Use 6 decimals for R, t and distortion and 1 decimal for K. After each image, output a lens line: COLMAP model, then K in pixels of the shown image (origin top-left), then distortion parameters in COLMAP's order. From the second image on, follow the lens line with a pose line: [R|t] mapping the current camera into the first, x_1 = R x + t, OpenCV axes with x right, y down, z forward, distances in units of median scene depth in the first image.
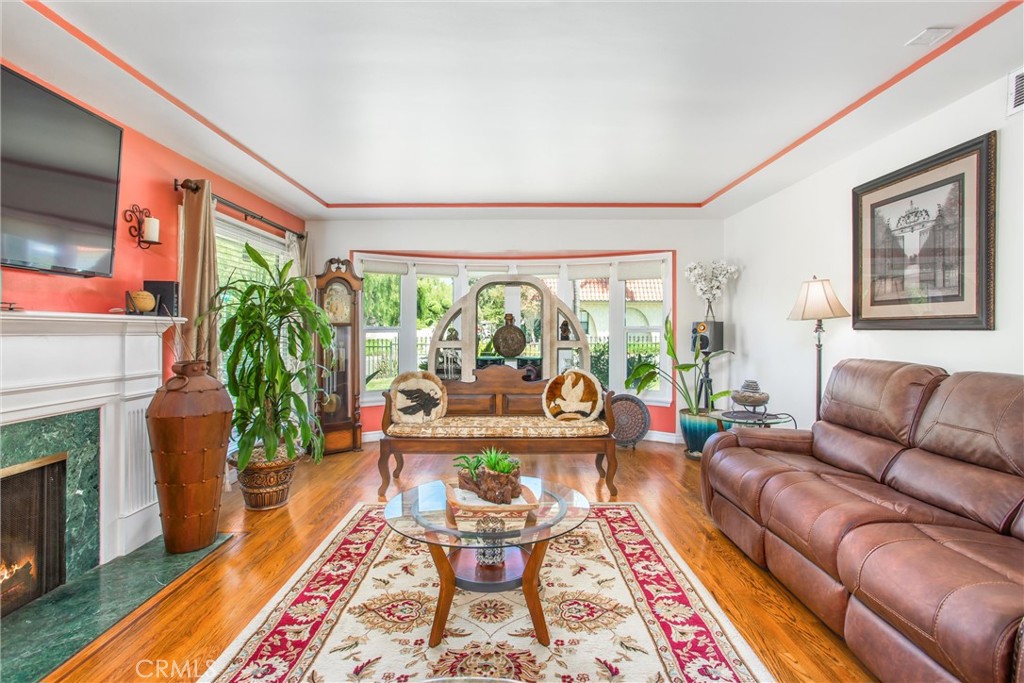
lens RADIAL K [[502.5, 0, 505.9], [0, 502.5, 327.1], [0, 0, 1]] dist [-0.055390, 0.036633]
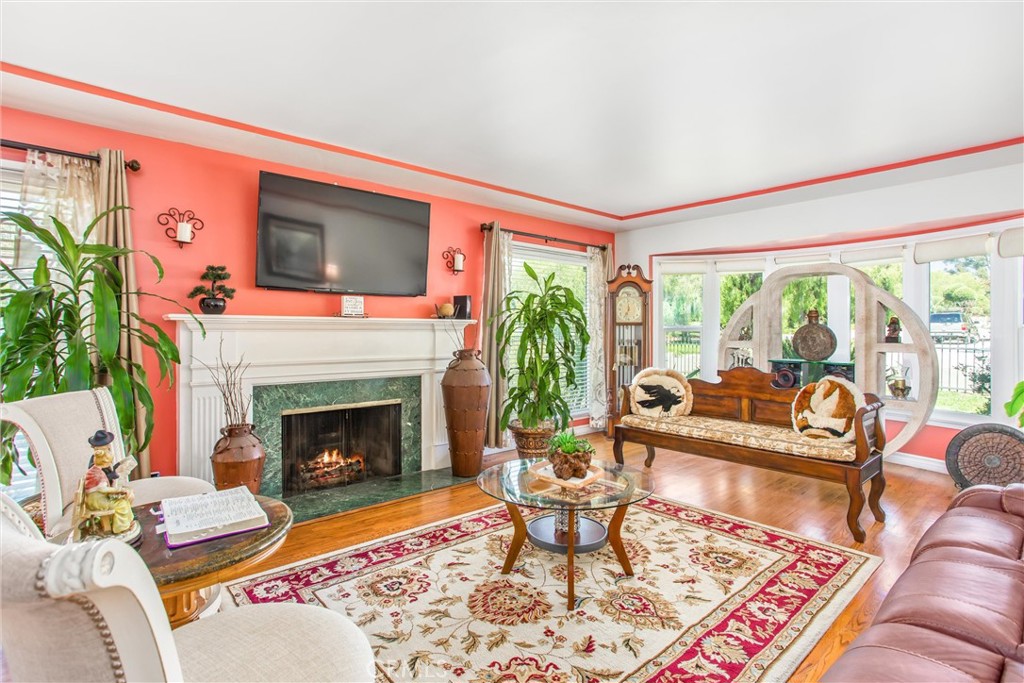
lens RADIAL K [[502.5, 0, 505.9], [0, 502.5, 327.1], [0, 0, 1]] dist [-0.055390, 0.036633]
pose [[0.655105, -0.001949, -0.755536, 0.547385], [0.002019, 0.999998, -0.000829, 0.003789], [0.755535, -0.000982, 0.655107, 0.103517]]
